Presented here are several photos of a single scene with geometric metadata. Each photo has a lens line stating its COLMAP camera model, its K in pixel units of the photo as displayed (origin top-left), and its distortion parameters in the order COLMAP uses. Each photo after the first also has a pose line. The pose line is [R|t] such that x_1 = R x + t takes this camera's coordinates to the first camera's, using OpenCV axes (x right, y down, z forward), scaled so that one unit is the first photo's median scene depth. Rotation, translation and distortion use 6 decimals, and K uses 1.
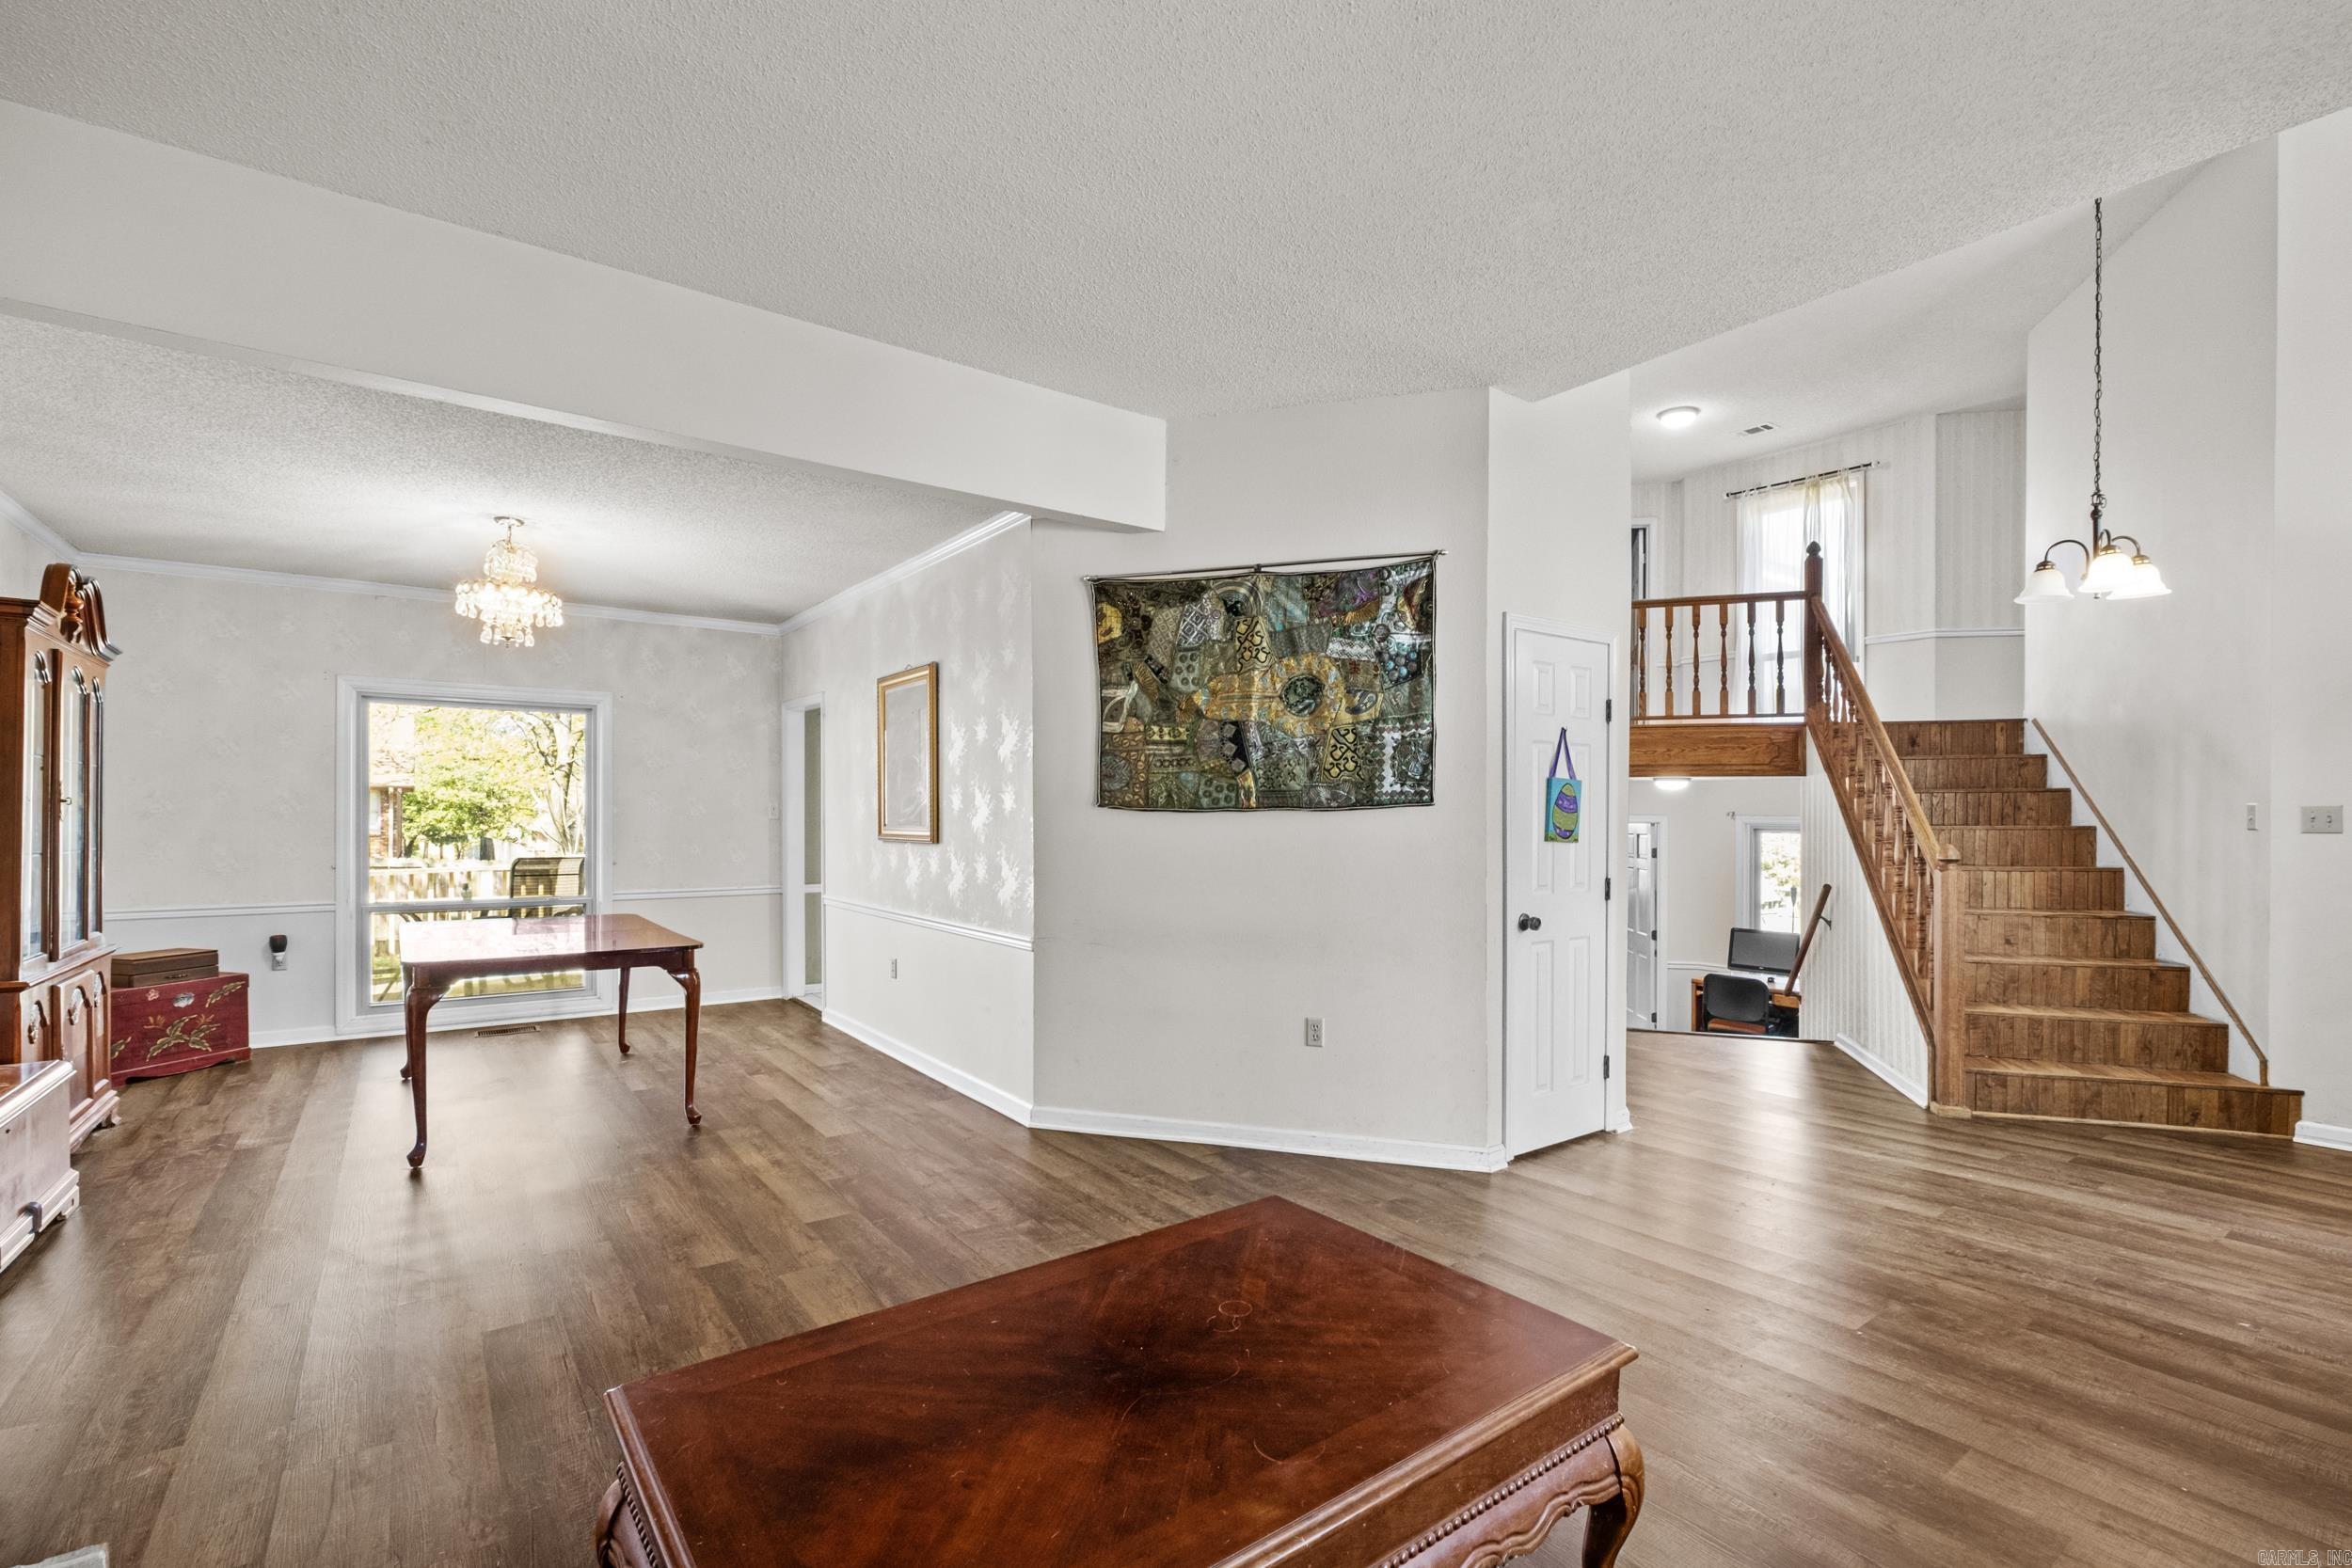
lens RADIAL K [[1057.3, 0, 1159.4], [0, 1057.3, 825.7], [0, 0, 1]] dist [-0.007187, -0.000121]
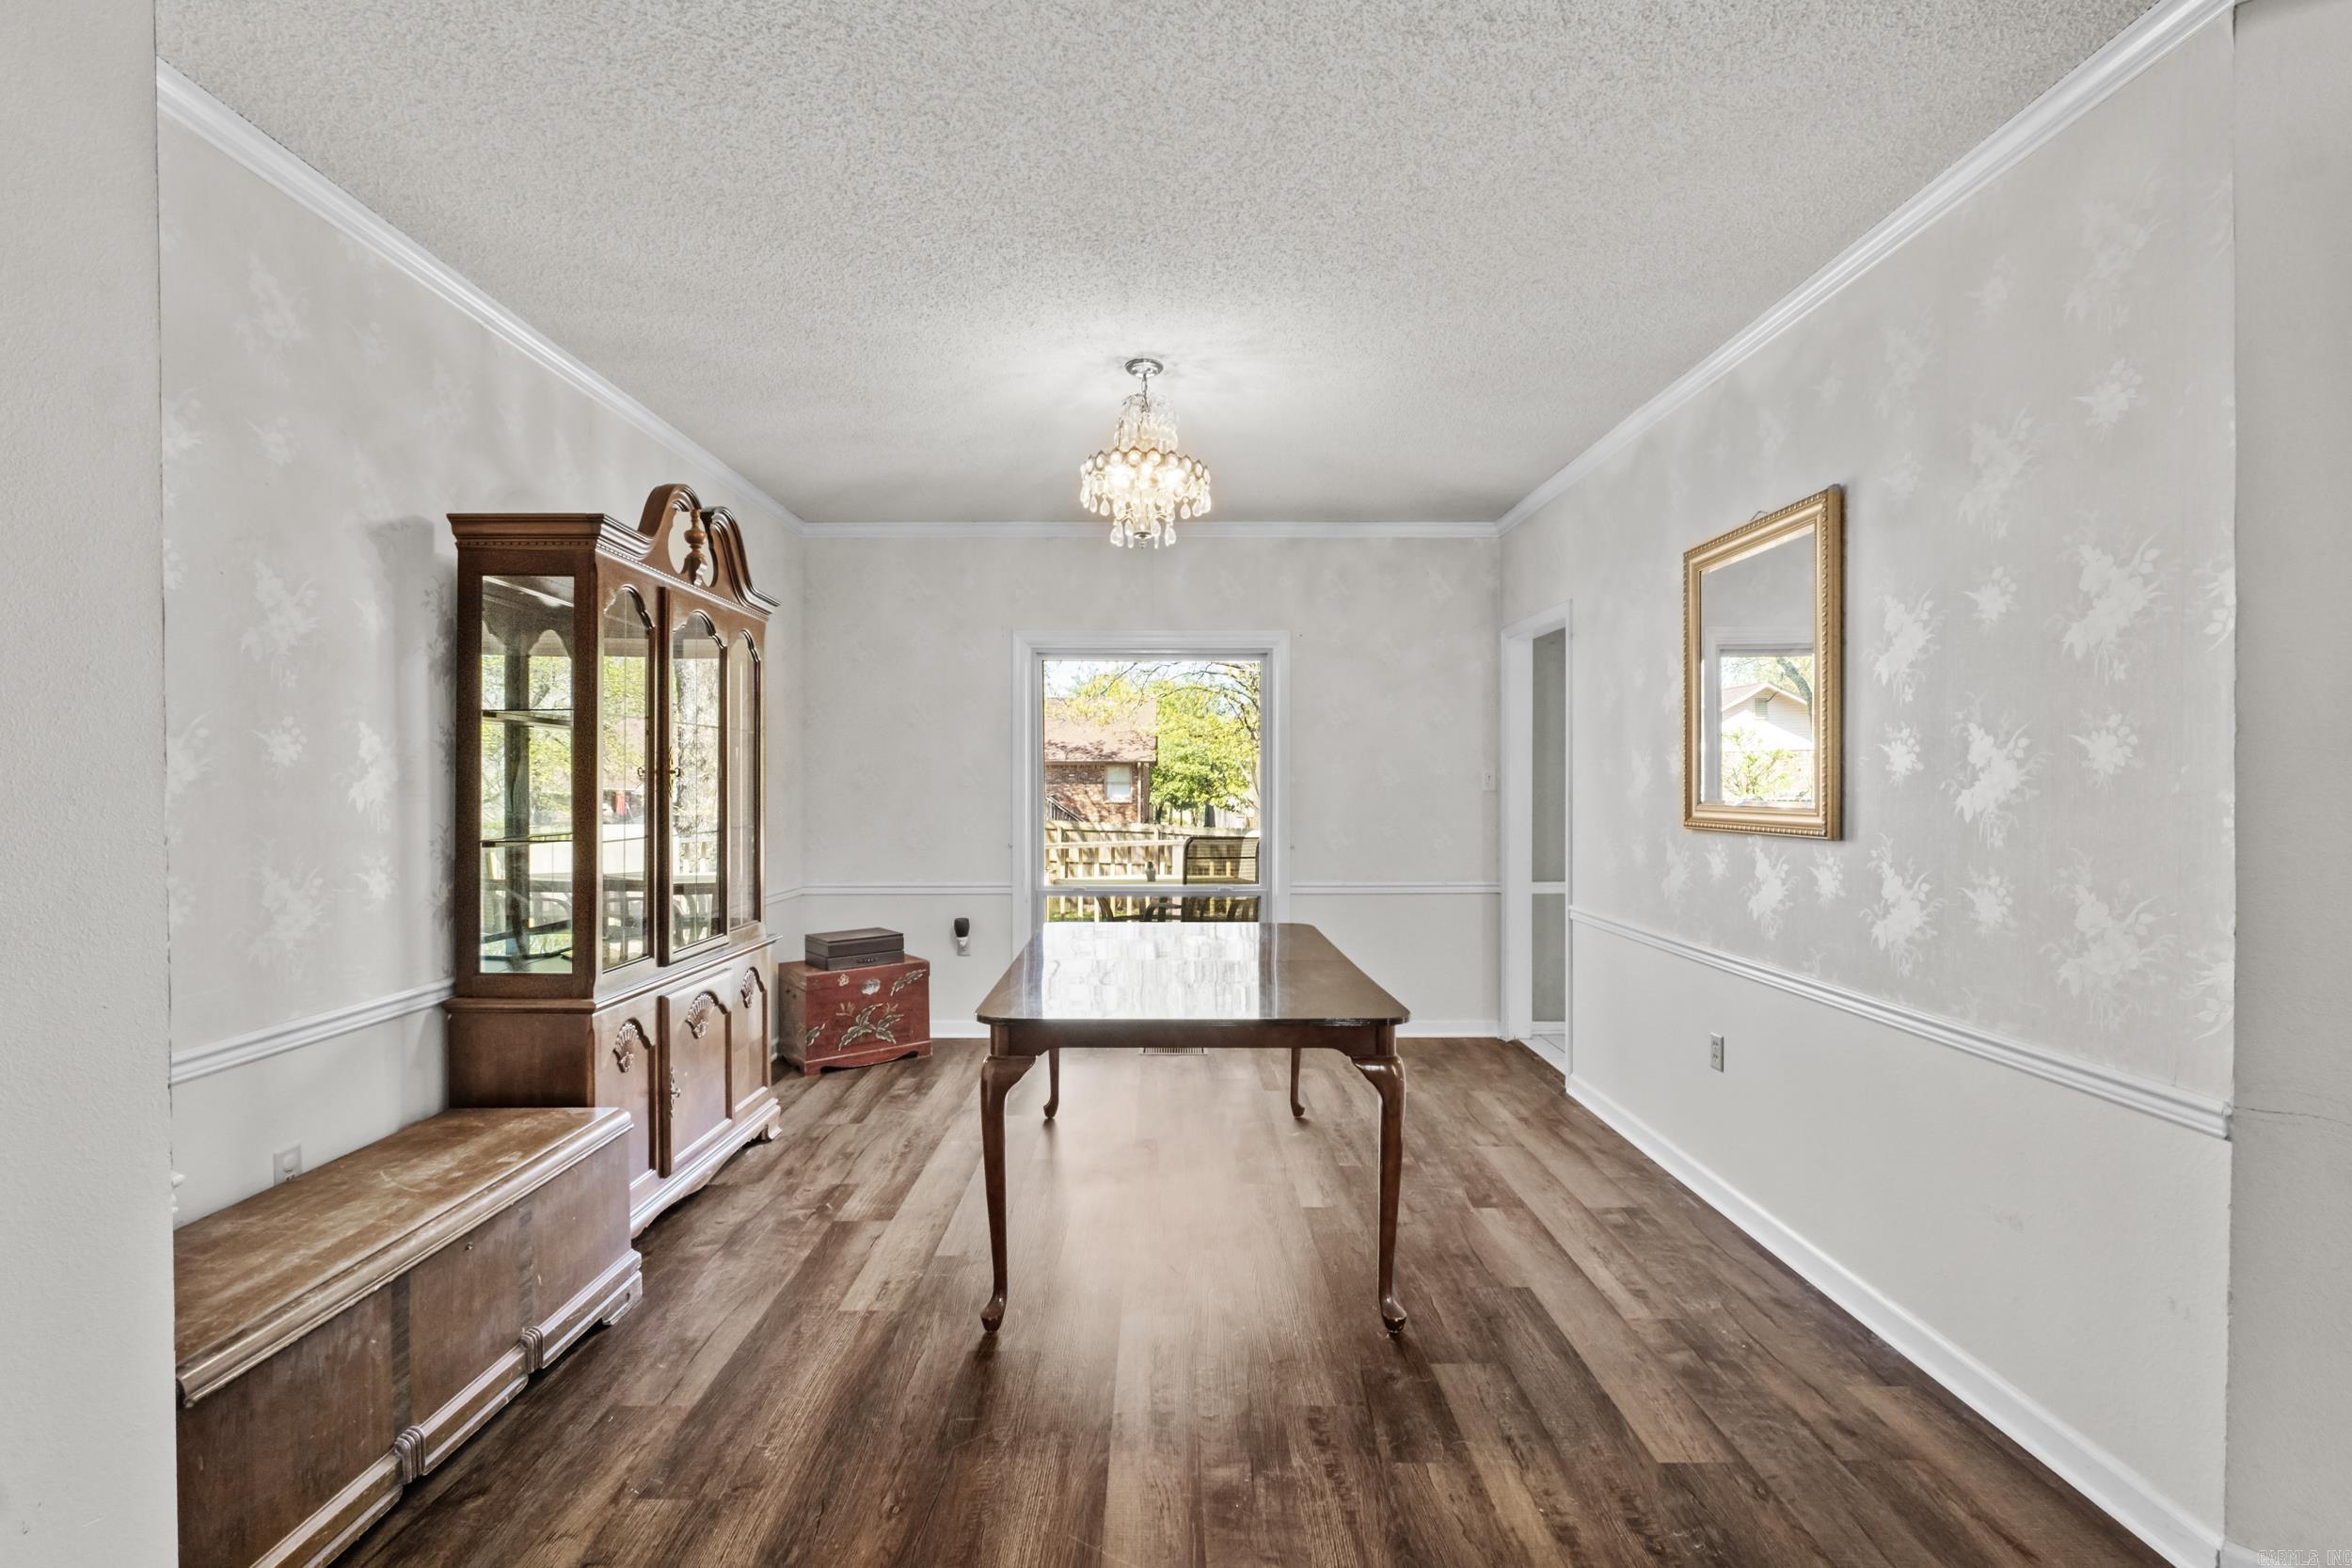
lens RADIAL K [[1043.4, 0, 1158.4], [0, 1043.4, 798.7], [0, 0, 1]] dist [-0.007787, 0.000244]
pose [[0.811787, 0.003973, -0.583940, -0.220731], [-0.001636, 0.999988, 0.004531, -0.006306], [0.583951, -0.002723, 0.811785, 0.479021]]
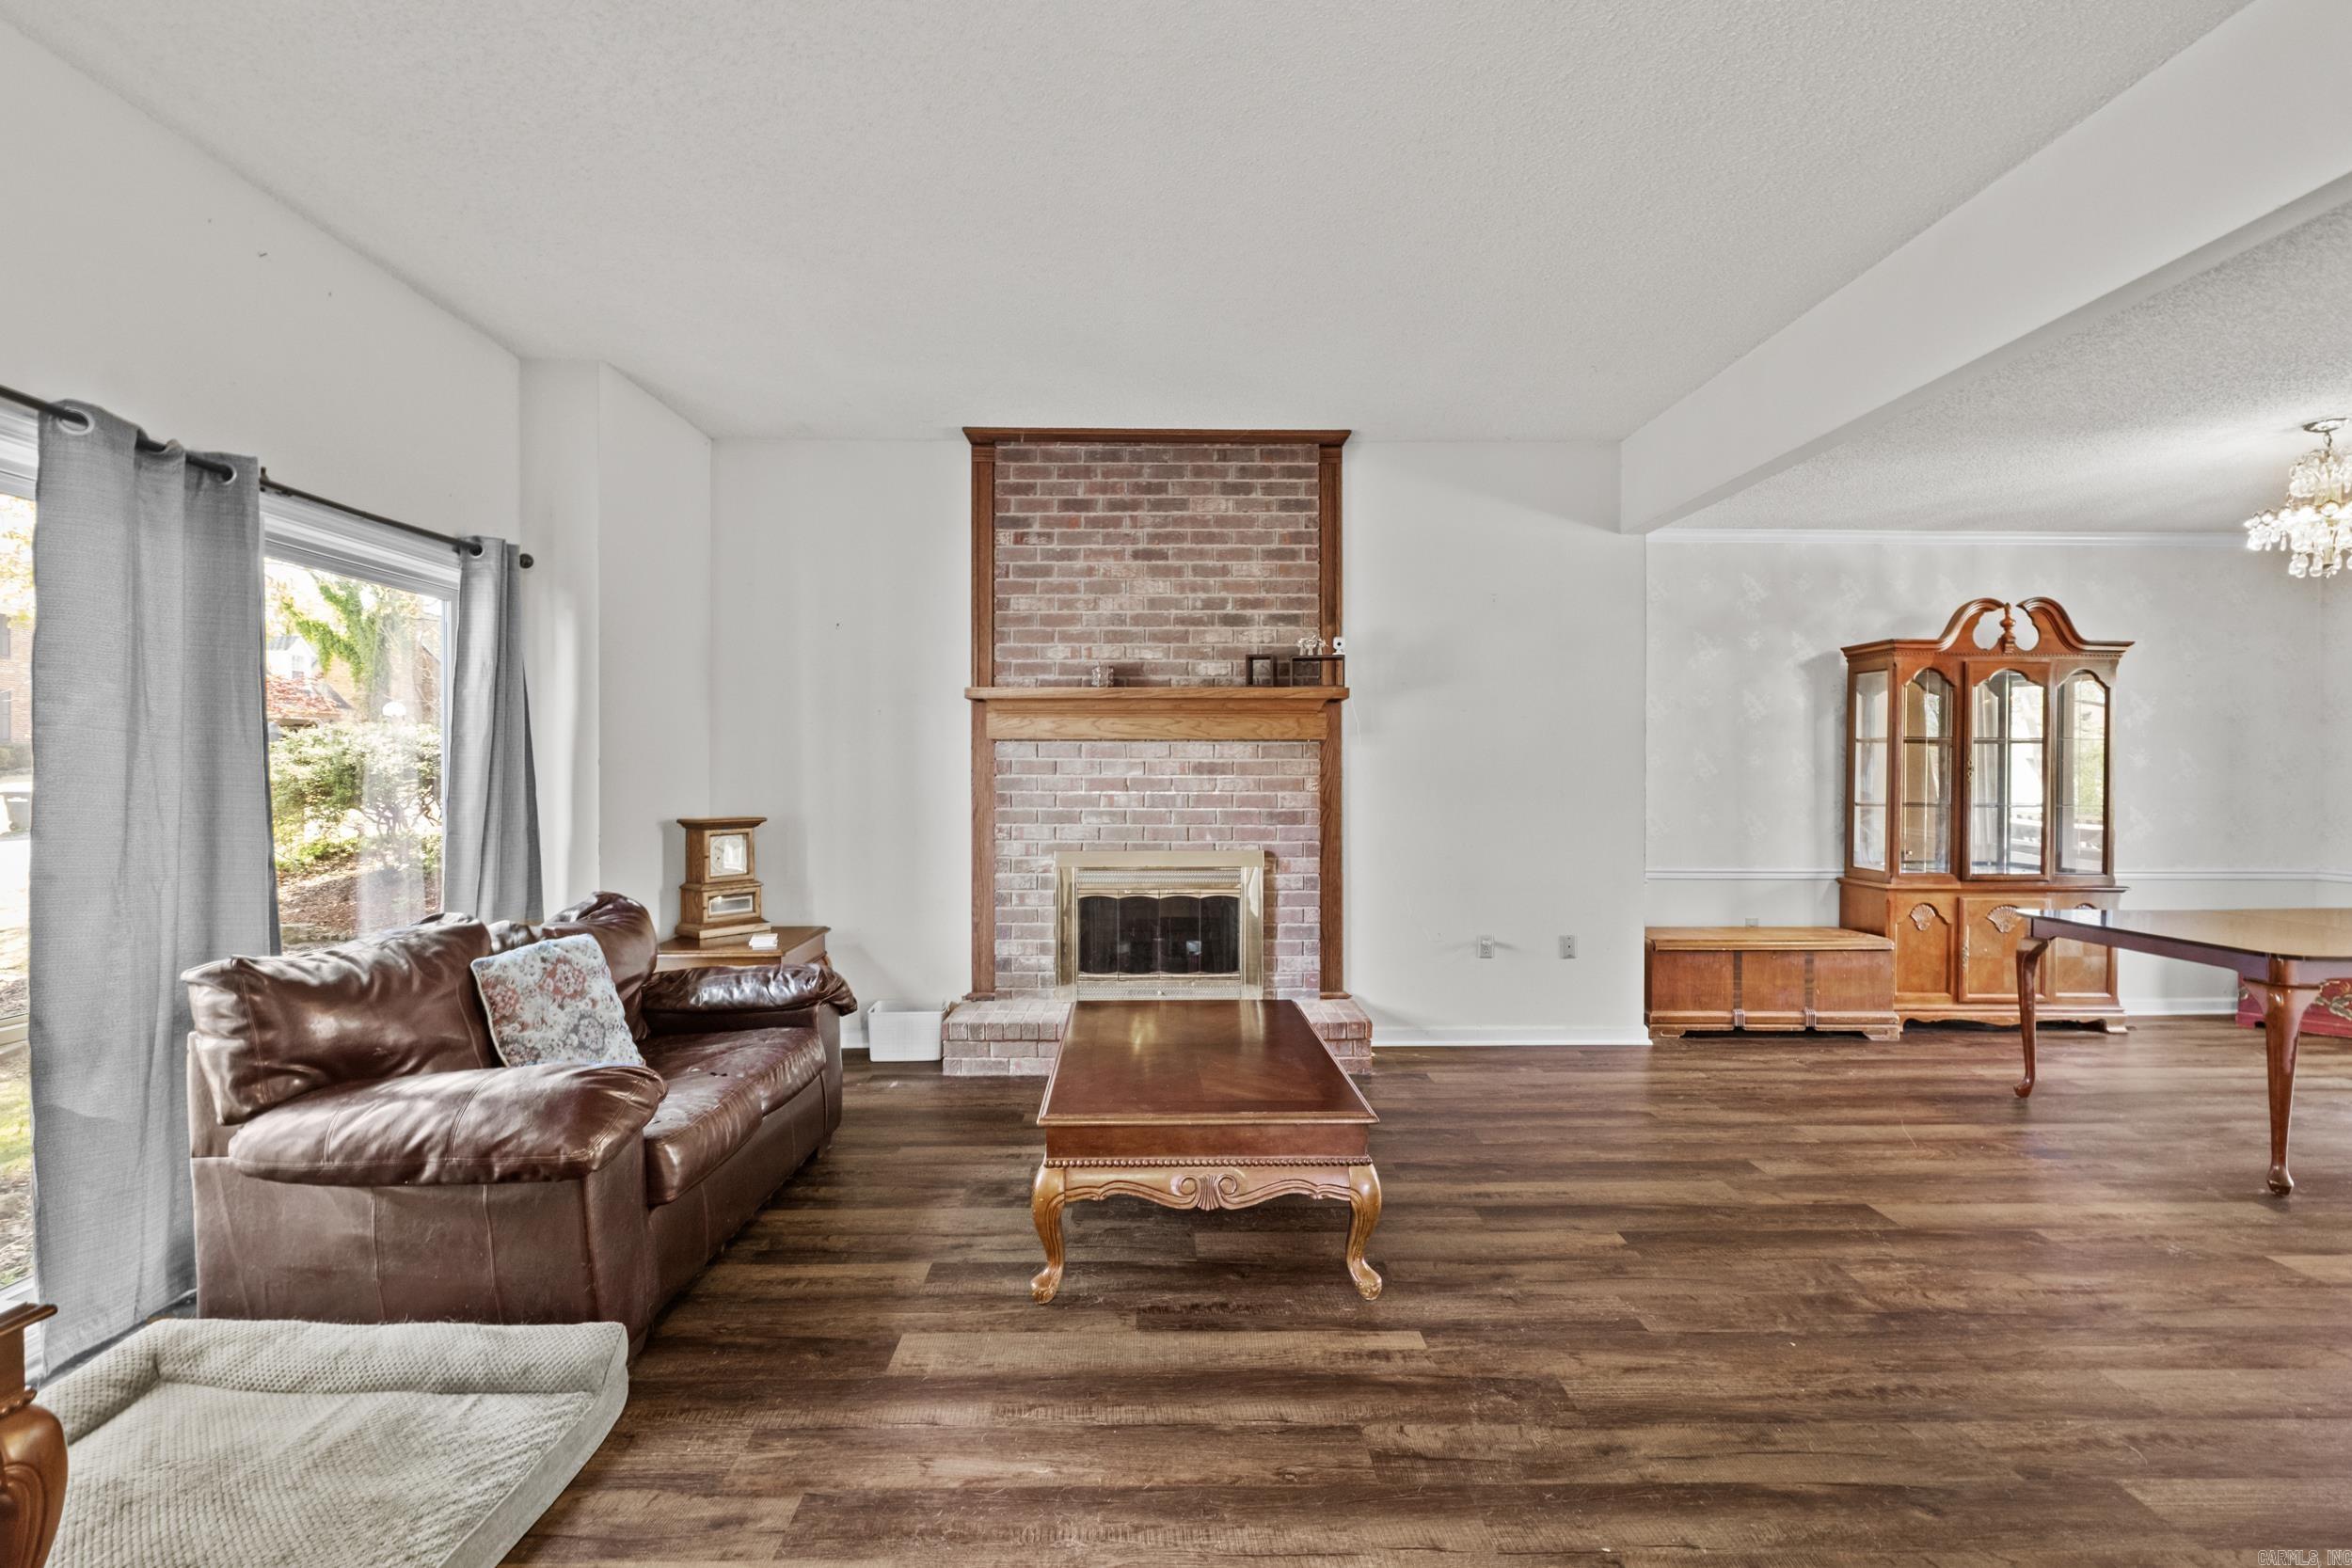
lens RADIAL K [[1038.3, 0, 1176.0], [0, 1038.3, 784.0], [0, 0, 1]] dist [-0.008143, 0.000202]
pose [[-0.568539, 0.004038, -0.822646, 0.607475], [-0.011724, 0.999847, 0.013010, -0.007362], [0.822572, 0.017041, -0.568405, 0.781540]]
